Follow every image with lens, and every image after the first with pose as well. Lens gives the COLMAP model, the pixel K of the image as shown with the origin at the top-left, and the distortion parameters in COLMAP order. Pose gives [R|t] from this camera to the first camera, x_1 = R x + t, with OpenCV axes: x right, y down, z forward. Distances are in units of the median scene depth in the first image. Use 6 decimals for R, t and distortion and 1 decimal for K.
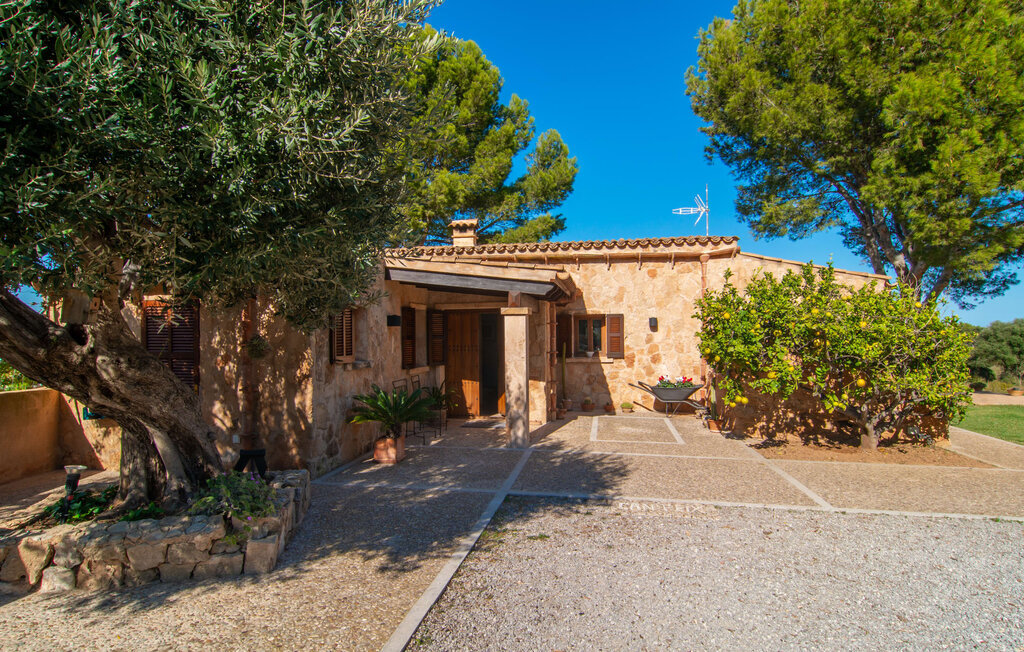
lens RADIAL K [[538.5, 0, 470.6], [0, 538.5, 324.5], [0, 0, 1]] dist [-0.001281, 0.000725]
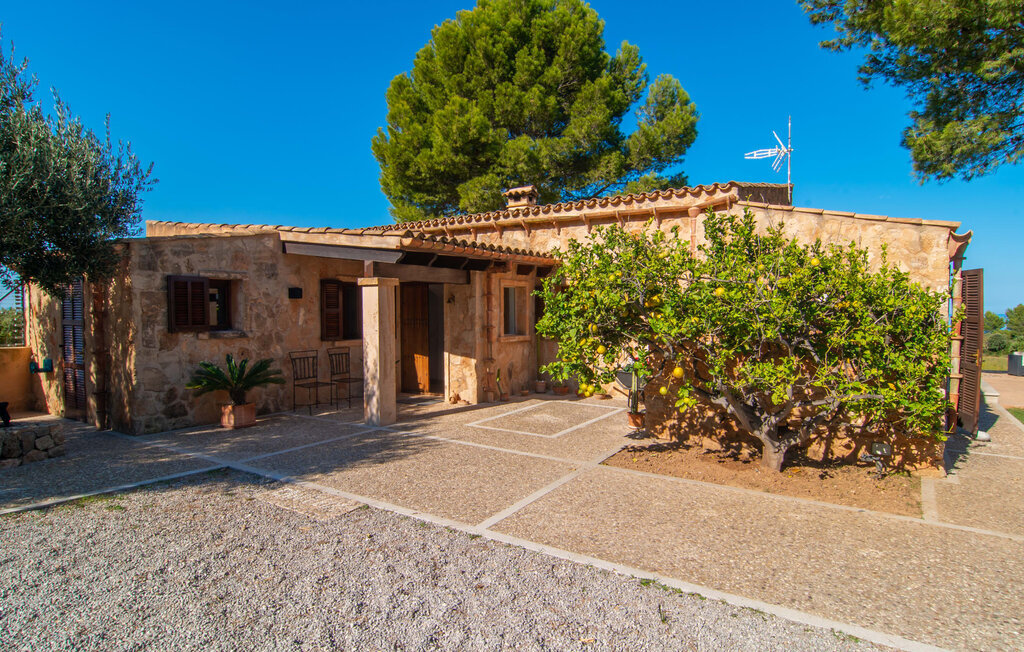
lens RADIAL K [[538.5, 0, 470.6], [0, 538.5, 324.5], [0, 0, 1]] dist [-0.001281, 0.000725]
pose [[0.927535, 0.013756, -0.373483, 0.588884], [0.002616, 0.999059, 0.043293, 0.009688], [0.373727, -0.041133, 0.926626, 0.183794]]
